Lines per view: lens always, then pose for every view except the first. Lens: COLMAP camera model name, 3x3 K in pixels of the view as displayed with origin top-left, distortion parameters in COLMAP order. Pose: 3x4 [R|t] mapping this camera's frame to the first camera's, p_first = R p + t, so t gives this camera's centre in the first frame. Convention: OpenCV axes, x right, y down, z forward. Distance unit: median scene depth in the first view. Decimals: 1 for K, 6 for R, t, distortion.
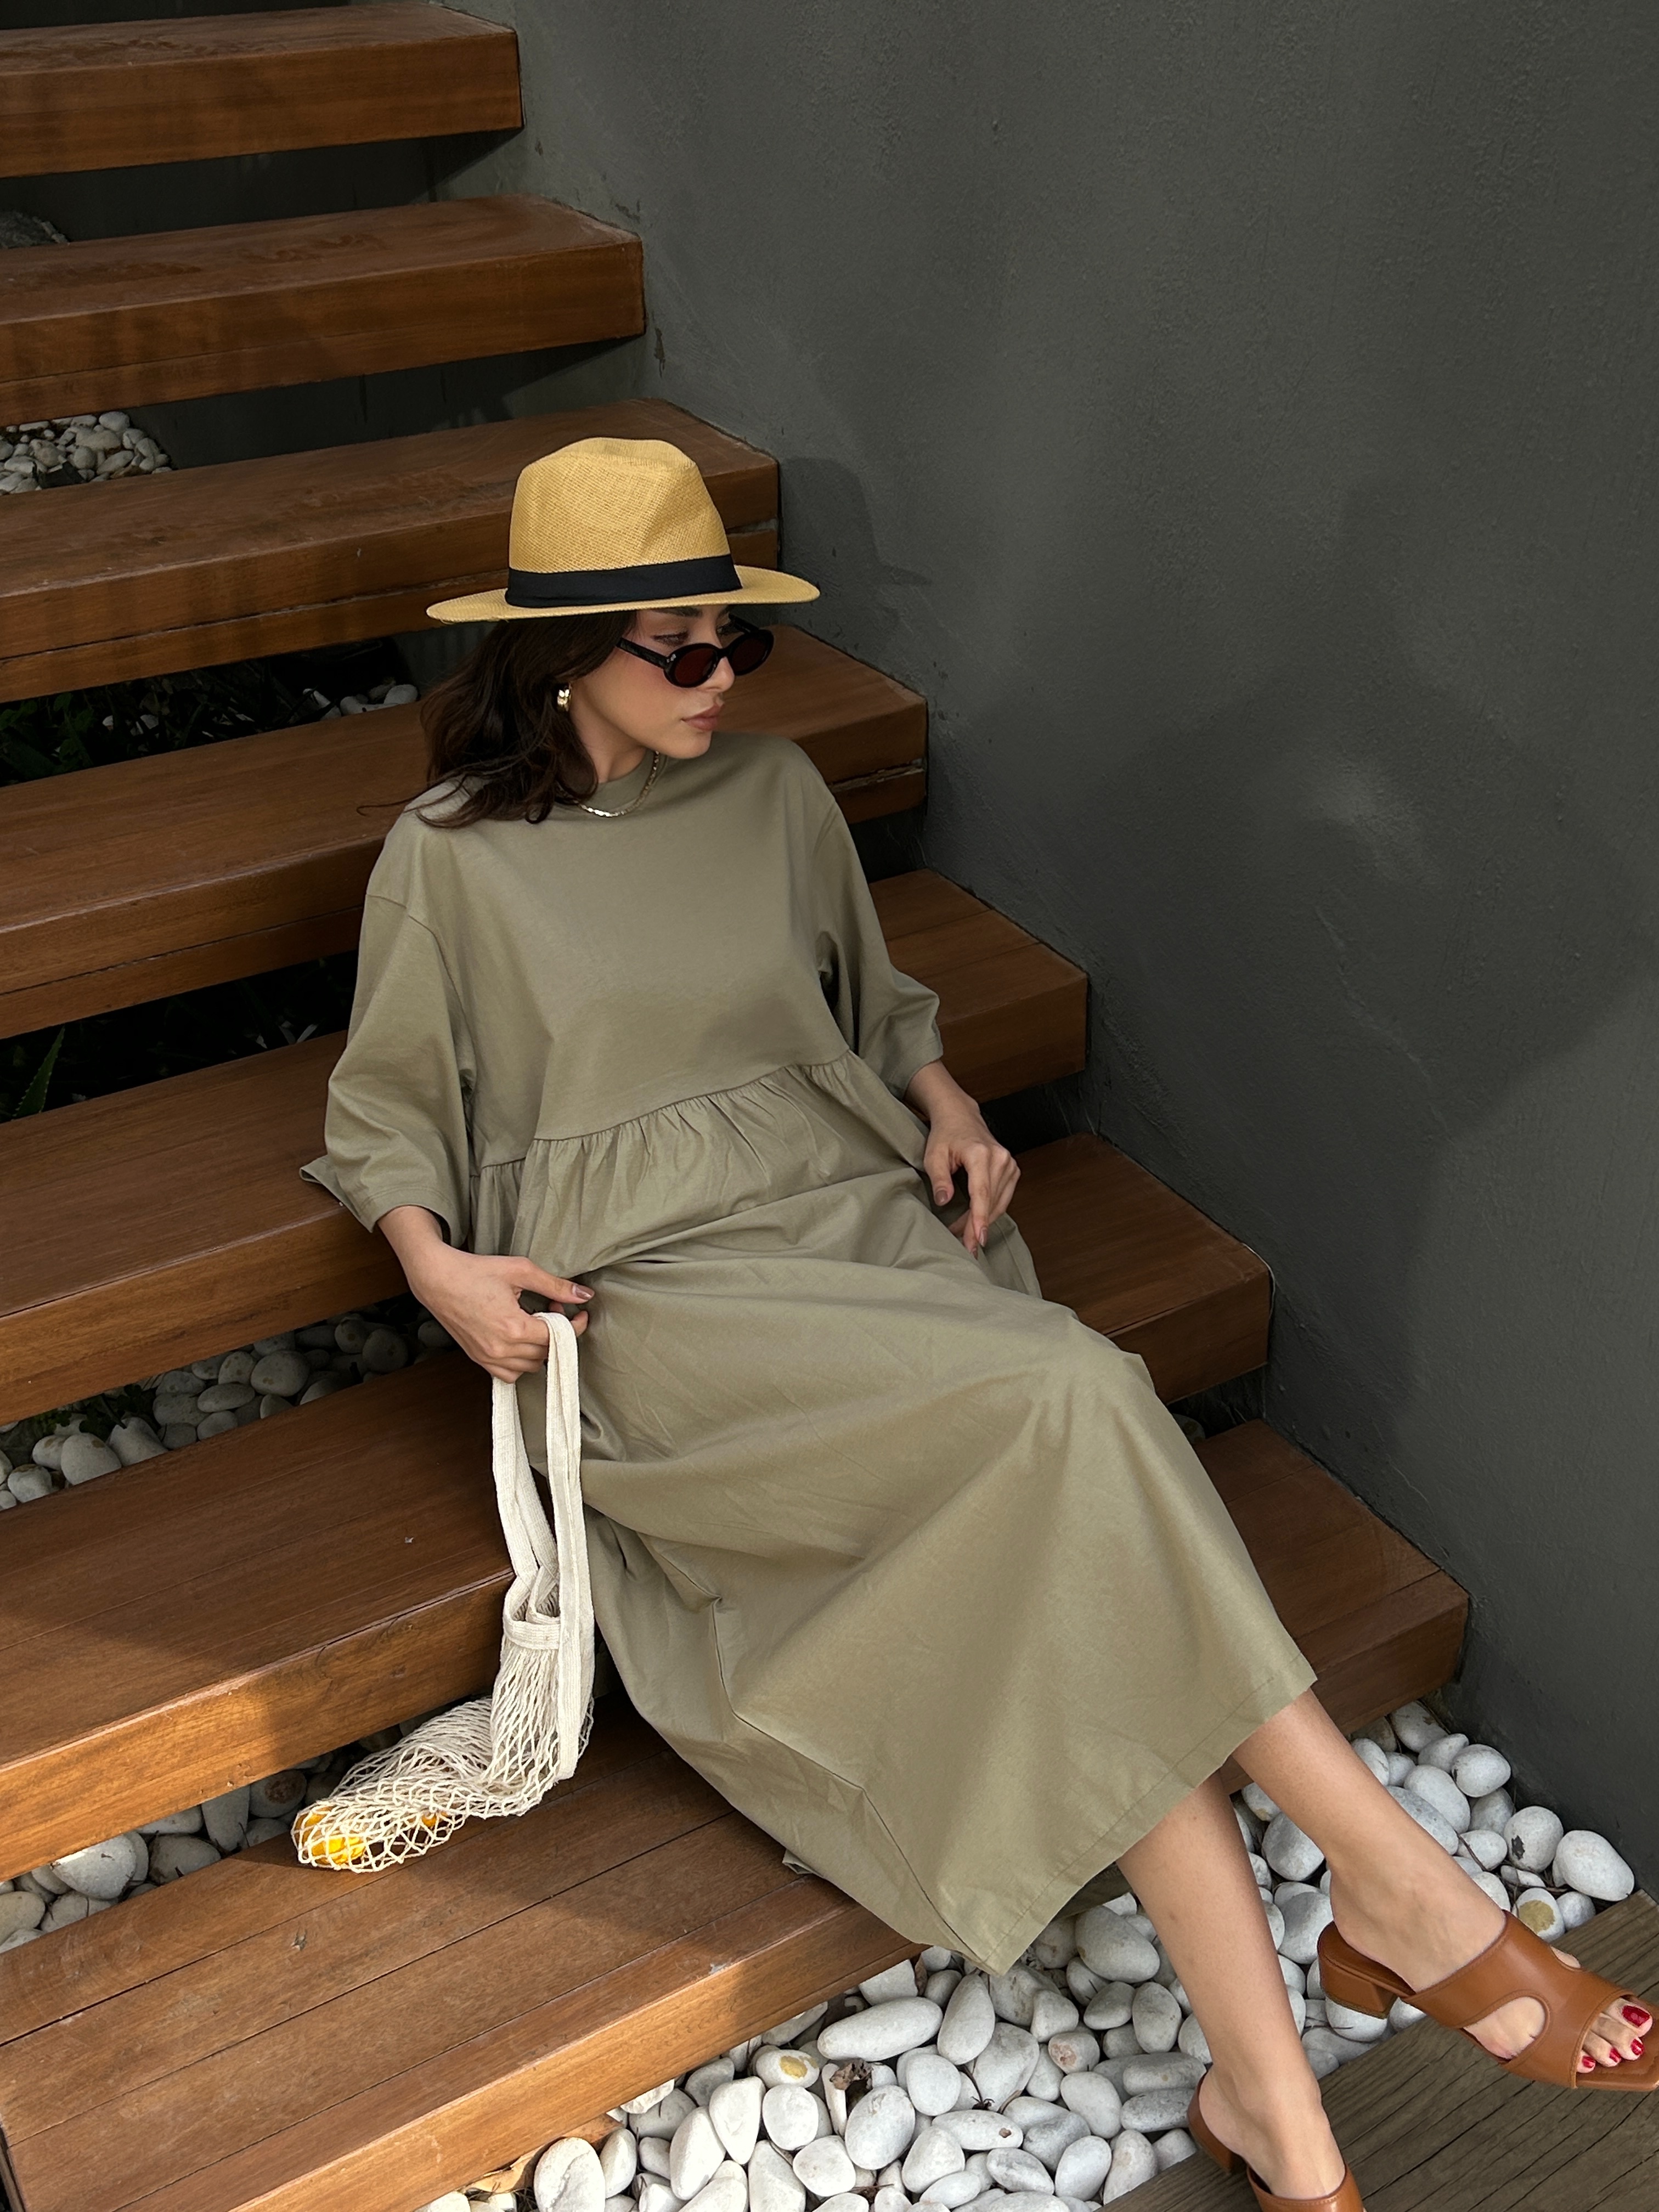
lens RADIAL K [[2351.7, 0, 874.5], [0, 2351.7, 1109.8], [0, 0, 1]] dist [0.225189, -0.513031]
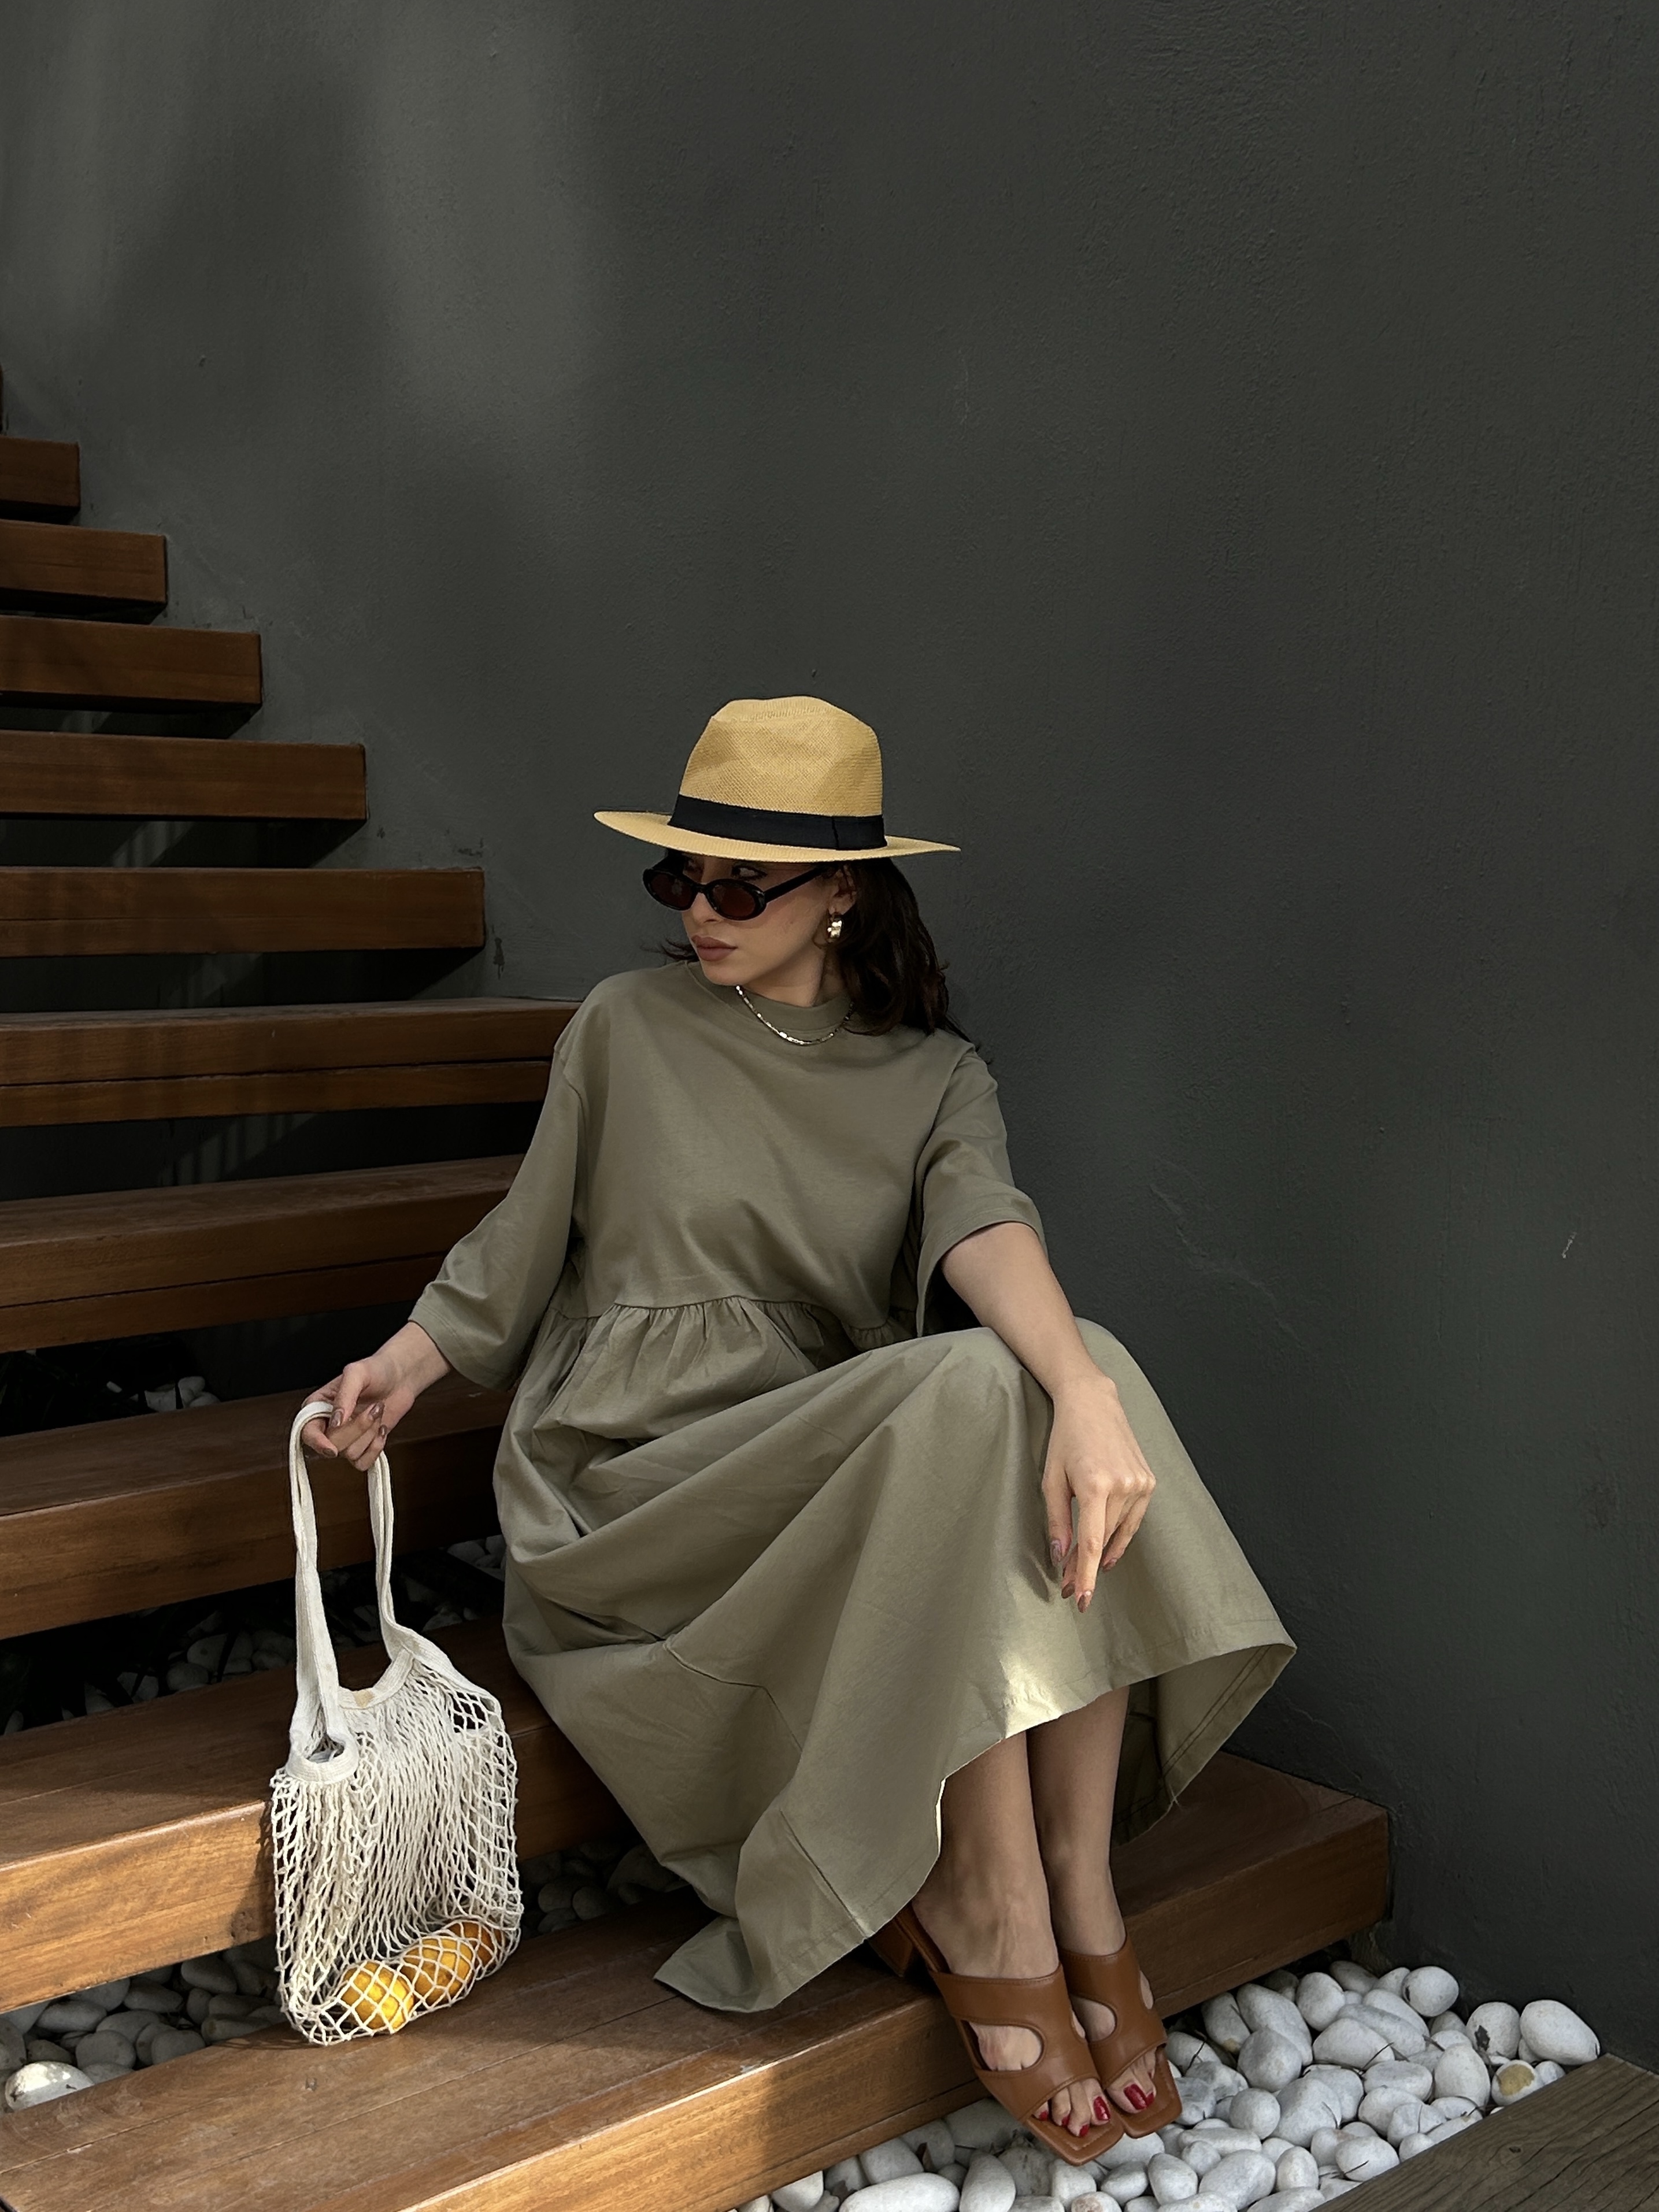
lens RADIAL K [[2475.7, 0, 829.5], [0, 2475.7, 1106.0], [0, 0, 1]] dist [0.198707, -0.386994]
pose [[0.987804, -0.025225, 0.153647, -0.177694], [0.092057, 0.890463, -0.445646, 0.461459], [-0.125576, 0.454355, 0.881925, -0.092891]]
